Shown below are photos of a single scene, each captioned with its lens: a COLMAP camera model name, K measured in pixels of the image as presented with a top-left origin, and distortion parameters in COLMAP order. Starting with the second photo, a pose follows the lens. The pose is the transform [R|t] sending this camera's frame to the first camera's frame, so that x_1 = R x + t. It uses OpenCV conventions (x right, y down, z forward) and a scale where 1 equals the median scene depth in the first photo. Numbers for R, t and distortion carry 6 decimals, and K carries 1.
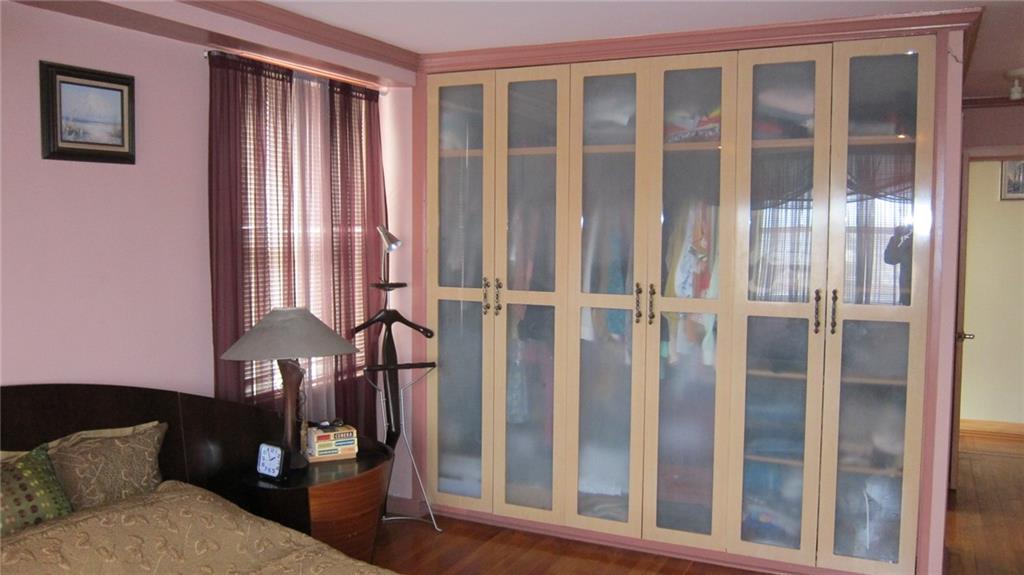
lens RADIAL K [[868.8, 0, 504.1], [0, 868.8, 288.9], [0, 0, 1]] dist [-0.059132, 0.023709]
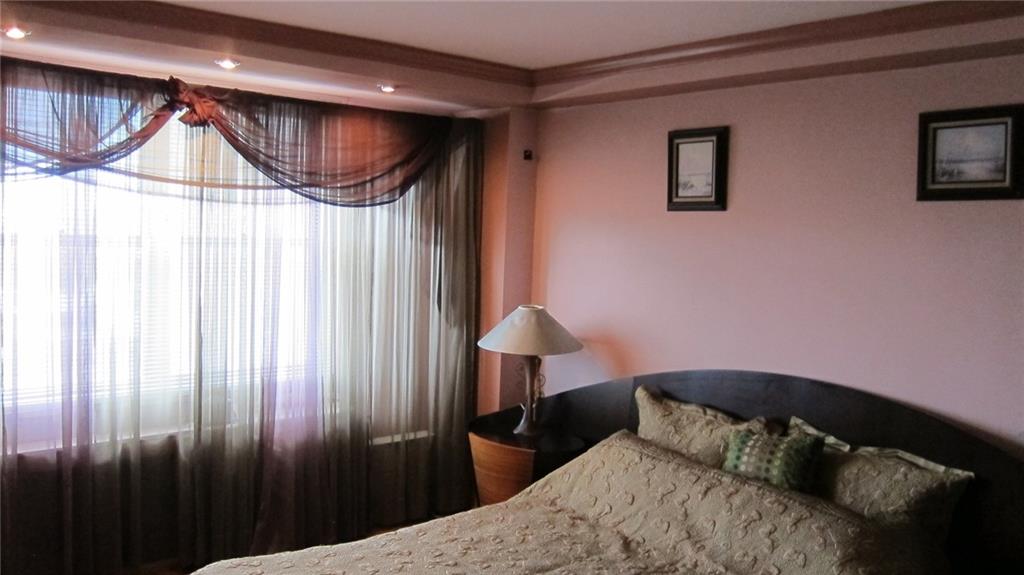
lens RADIAL K [[868.8, 0, 511.9], [0, 868.8, 285.3], [0, 0, 1]] dist [-0.059132, 0.023709]
pose [[-0.401573, 0.045567, -0.914693, 0.112004], [-0.091506, 0.991767, 0.089581, -0.015083], [0.911244, 0.119673, -0.394098, 0.154883]]
